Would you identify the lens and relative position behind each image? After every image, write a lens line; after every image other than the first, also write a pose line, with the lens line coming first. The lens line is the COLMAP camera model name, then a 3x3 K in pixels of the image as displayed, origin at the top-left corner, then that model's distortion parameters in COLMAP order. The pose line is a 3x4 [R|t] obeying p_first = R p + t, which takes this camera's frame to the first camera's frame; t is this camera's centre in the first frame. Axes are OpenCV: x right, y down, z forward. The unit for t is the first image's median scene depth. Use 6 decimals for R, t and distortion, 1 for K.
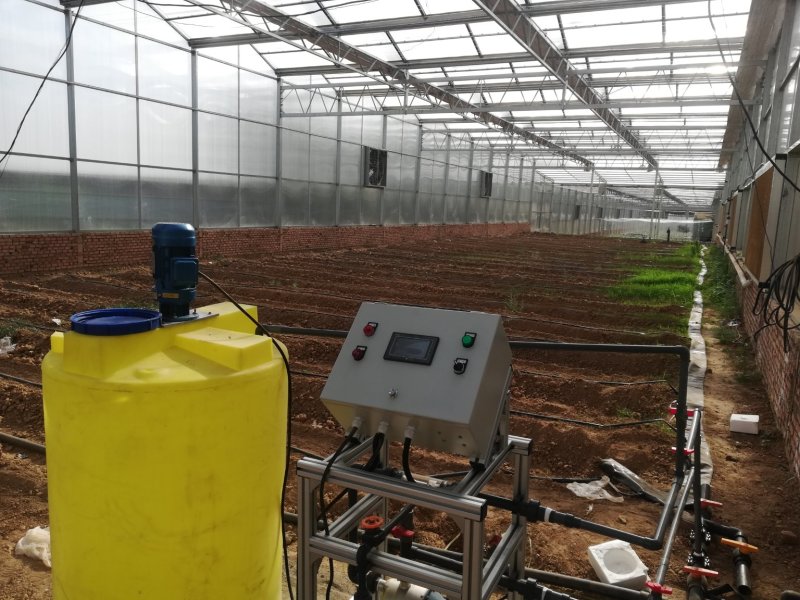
lens RADIAL K [[597.4, 0, 400.0], [0, 597.4, 300.0], [0, 0, 1]] dist [0.004470, -0.040086]
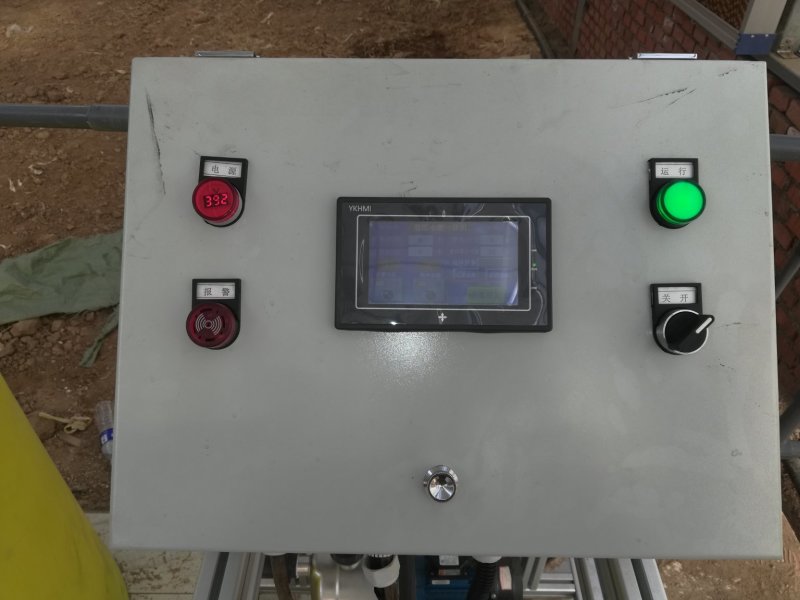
lens RADIAL K [[597.4, 0, 400.0], [0, 597.4, 300.0], [0, 0, 1]] dist [0.004470, -0.040086]
pose [[0.901067, -0.290654, 0.321867, -0.020507], [0.081149, 0.842069, 0.533231, -0.009775], [-0.426019, -0.454358, 0.782347, 0.212898]]
